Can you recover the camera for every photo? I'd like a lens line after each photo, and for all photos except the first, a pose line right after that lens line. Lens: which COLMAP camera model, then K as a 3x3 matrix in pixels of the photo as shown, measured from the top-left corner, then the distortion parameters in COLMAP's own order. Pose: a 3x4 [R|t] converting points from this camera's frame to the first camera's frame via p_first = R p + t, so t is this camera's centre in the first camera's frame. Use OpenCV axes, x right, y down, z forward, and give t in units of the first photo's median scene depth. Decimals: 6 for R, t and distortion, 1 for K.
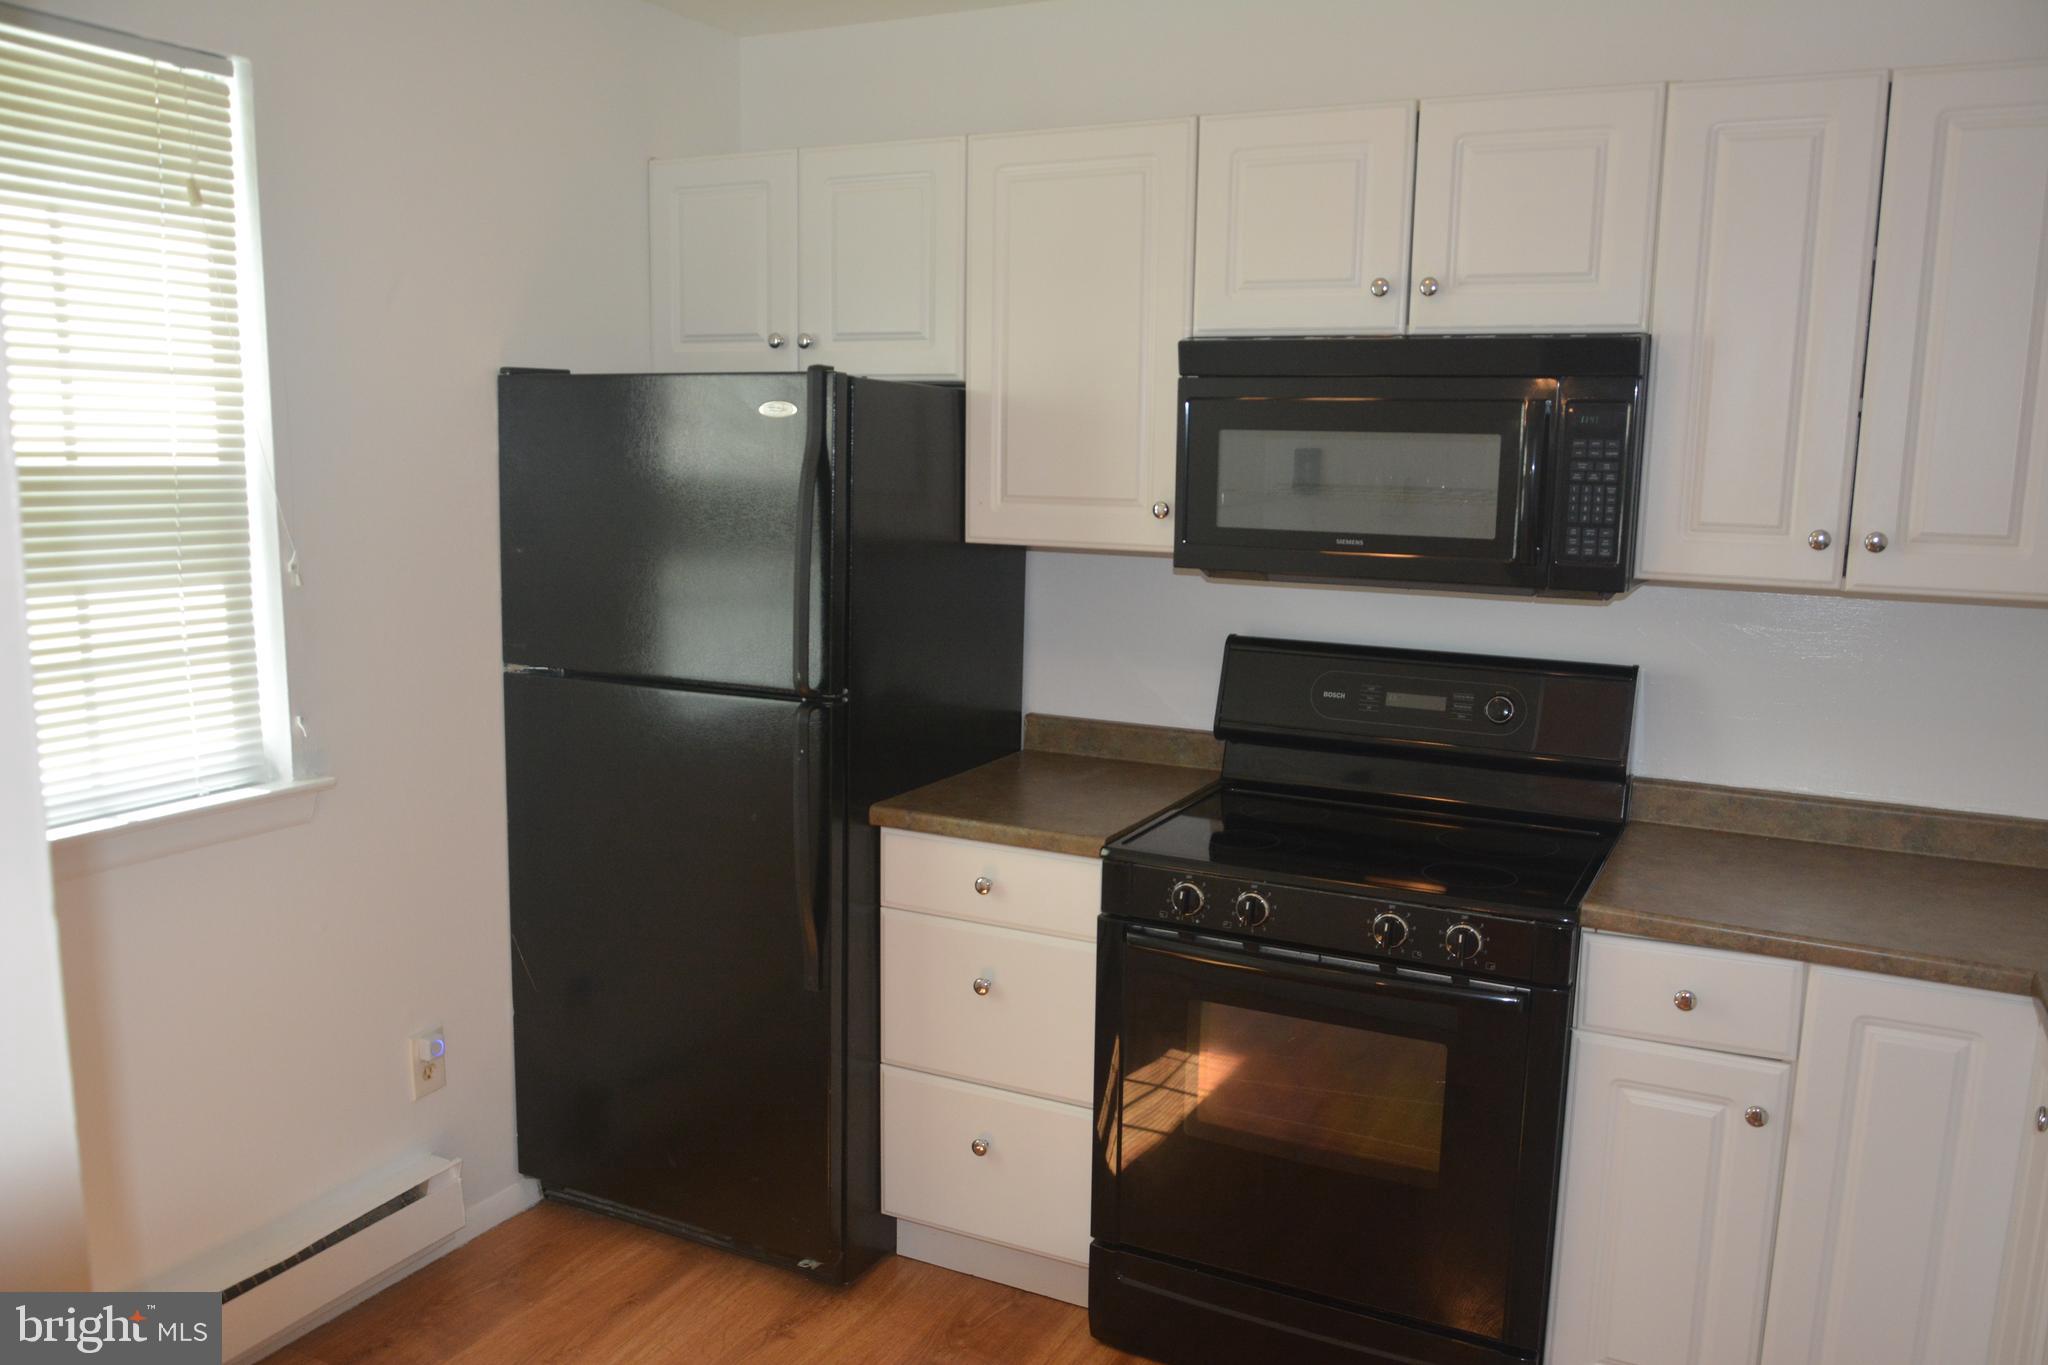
lens RADIAL K [[1641.5, 0, 1024.0], [0, 1641.5, 682.5], [0, 0, 1]] dist [-0.020688, 0.000331]
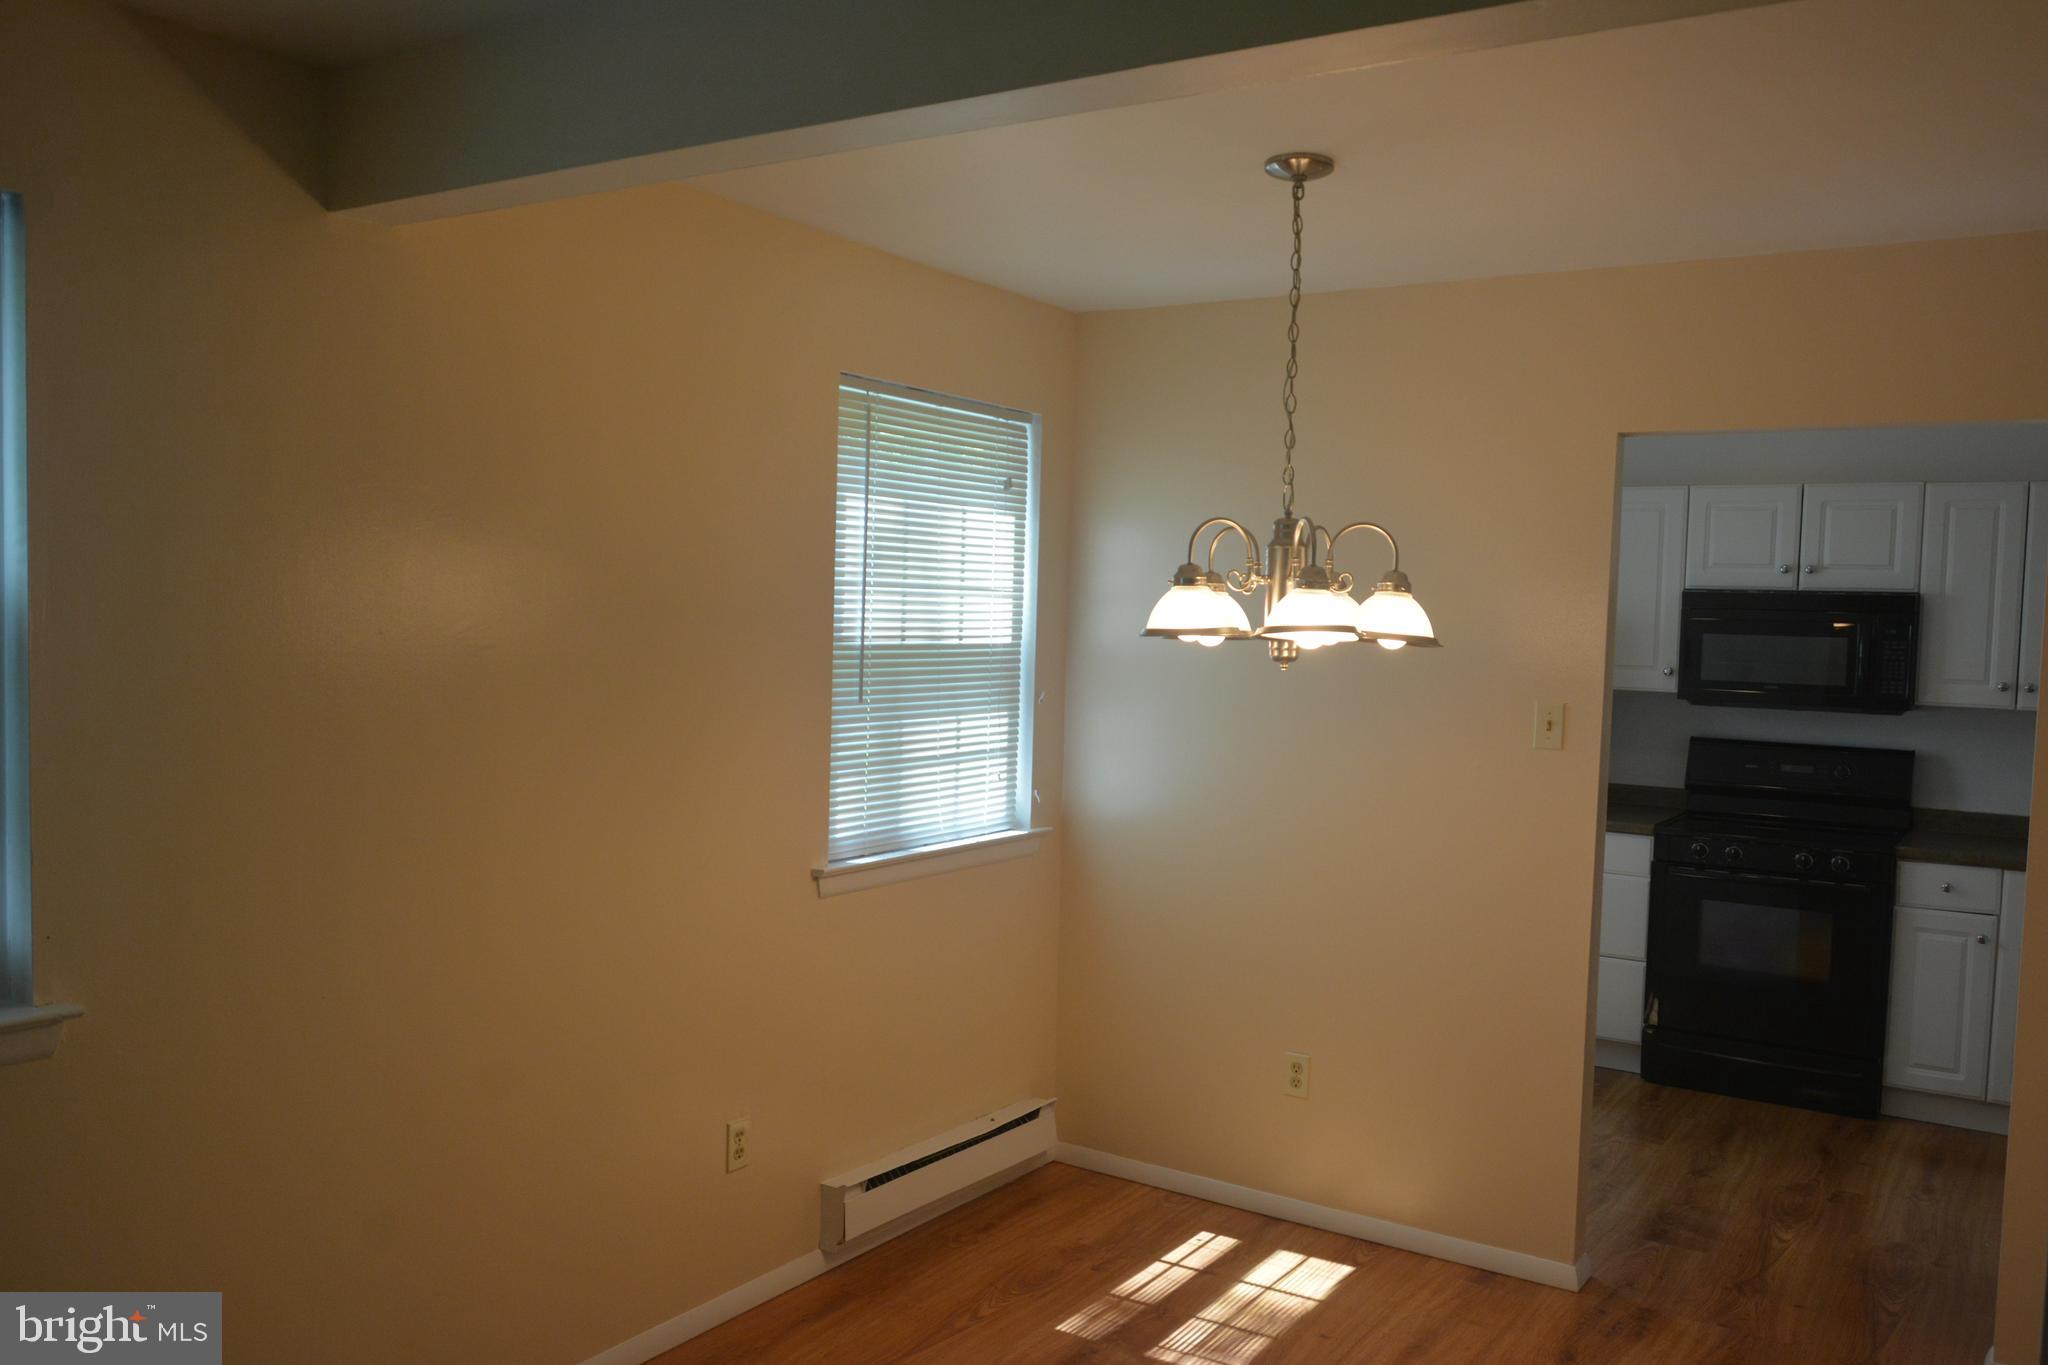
lens RADIAL K [[1460.5, 0, 1027.2], [0, 1460.5, 711.2], [0, 0, 1]] dist [-0.034778, 0.001104]
pose [[0.988630, 0.008869, -0.150110, -0.483690], [-0.020359, 0.996962, -0.075181, 0.107562], [0.148987, 0.077383, 0.985807, -1.010291]]
